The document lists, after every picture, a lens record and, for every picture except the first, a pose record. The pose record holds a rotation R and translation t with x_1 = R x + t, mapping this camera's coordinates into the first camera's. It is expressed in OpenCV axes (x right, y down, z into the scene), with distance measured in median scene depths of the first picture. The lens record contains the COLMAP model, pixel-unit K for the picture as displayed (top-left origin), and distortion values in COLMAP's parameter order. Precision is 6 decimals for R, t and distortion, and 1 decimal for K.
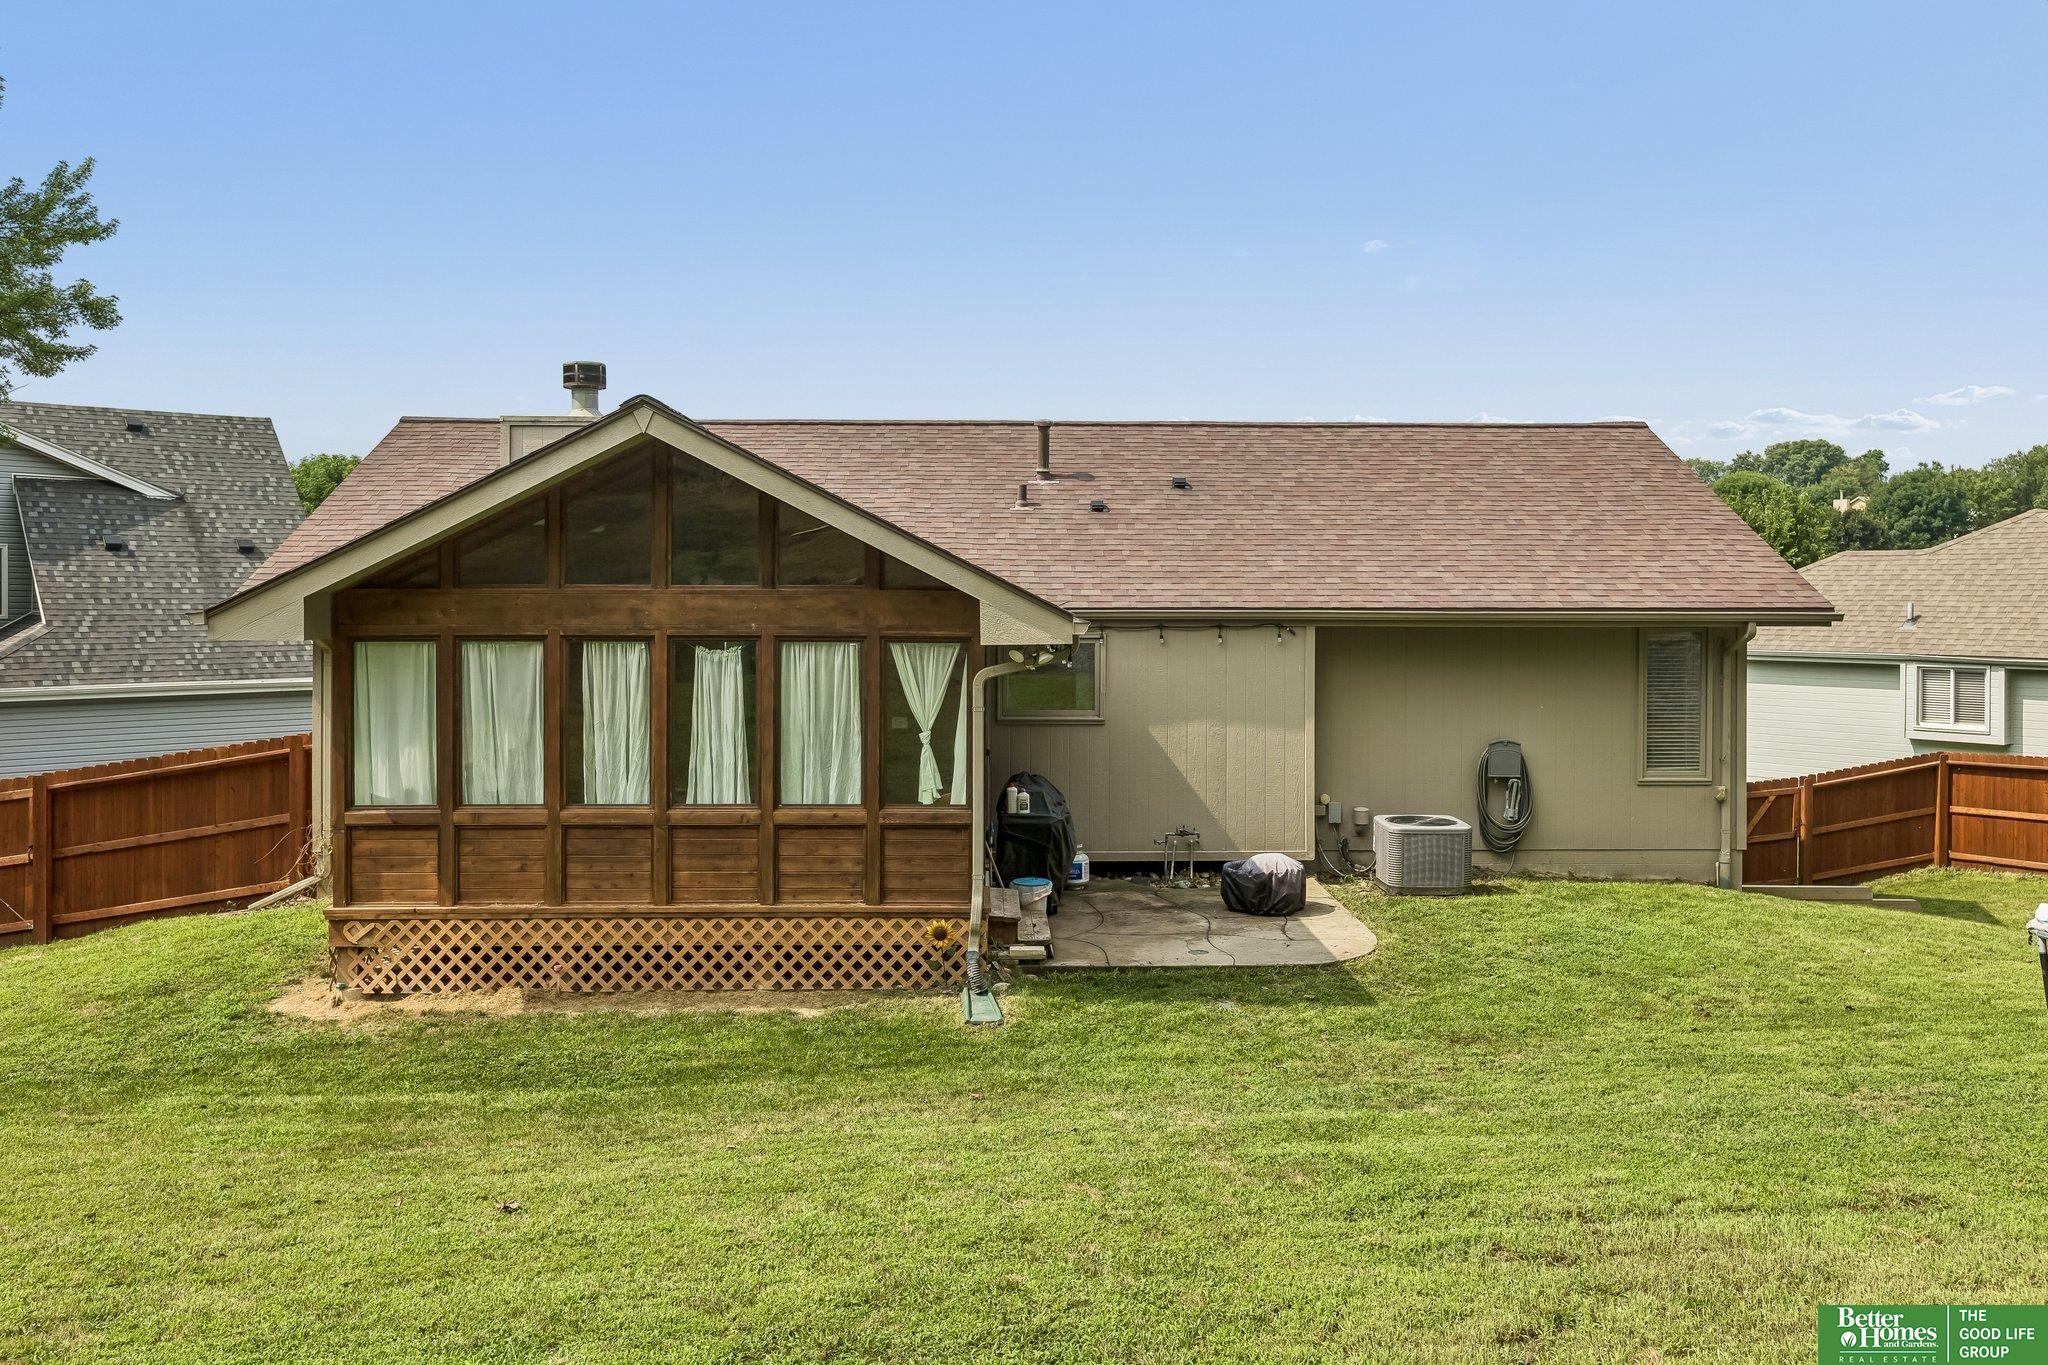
lens RADIAL K [[1585.0, 0, 1024.0], [0, 1585.0, 682.5], [0, 0, 1]] dist [0.032561, -0.001368]
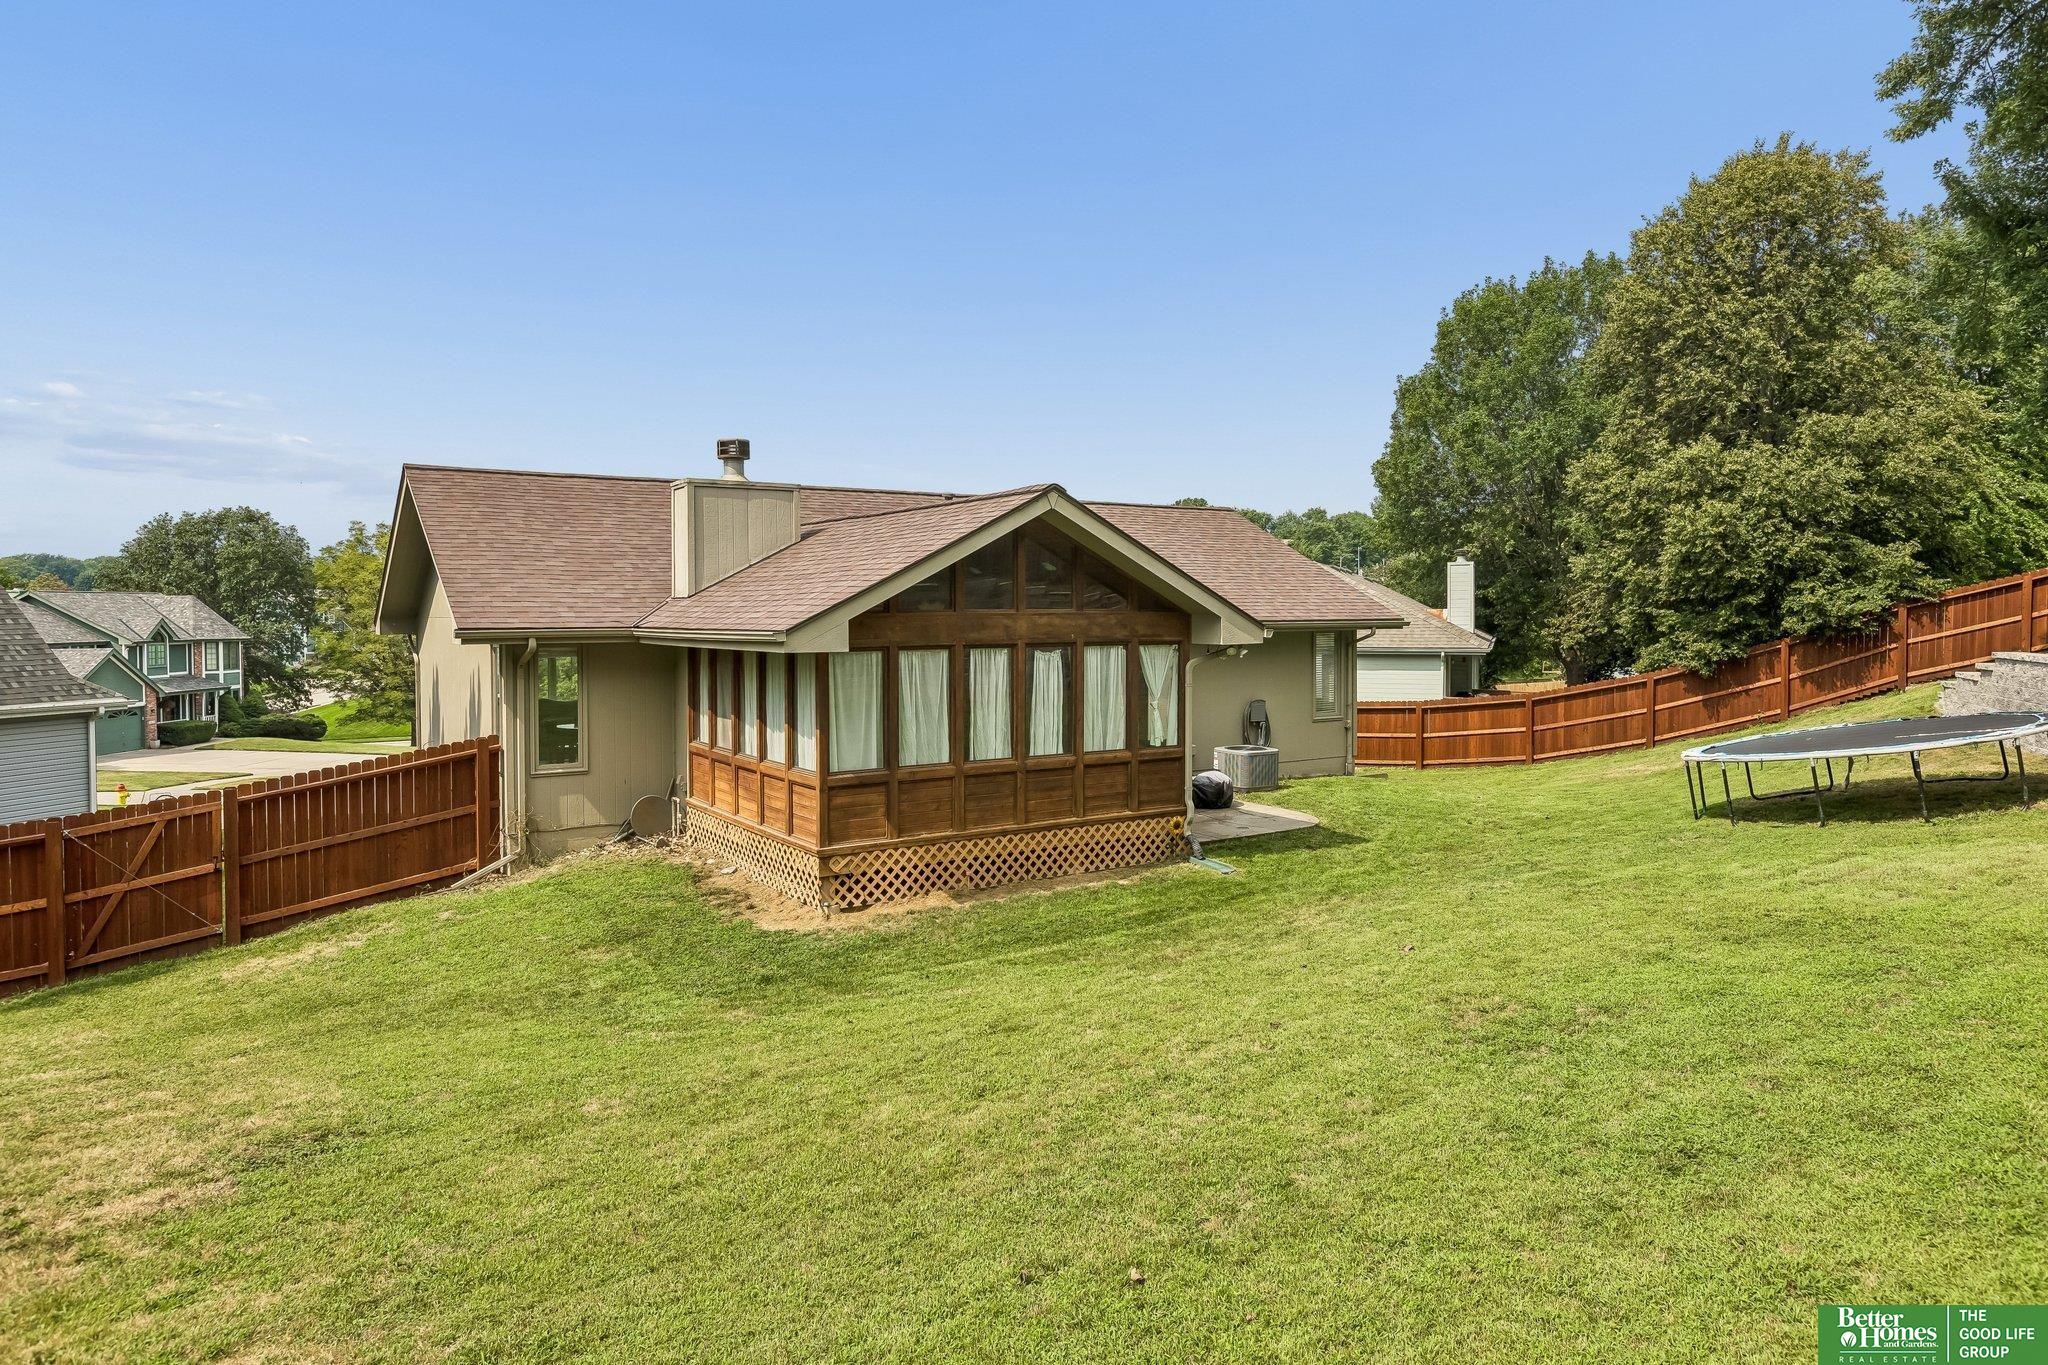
lens RADIAL K [[1257.3, 0, 1024.0], [0, 1257.3, 682.5], [0, 0, 1]] dist [-0.000432, 0.000396]
pose [[0.849087, -0.035268, 0.527075, -0.843609], [0.035735, 0.999318, 0.009300, -0.003572], [-0.527043, 0.010939, 0.849768, -0.003269]]
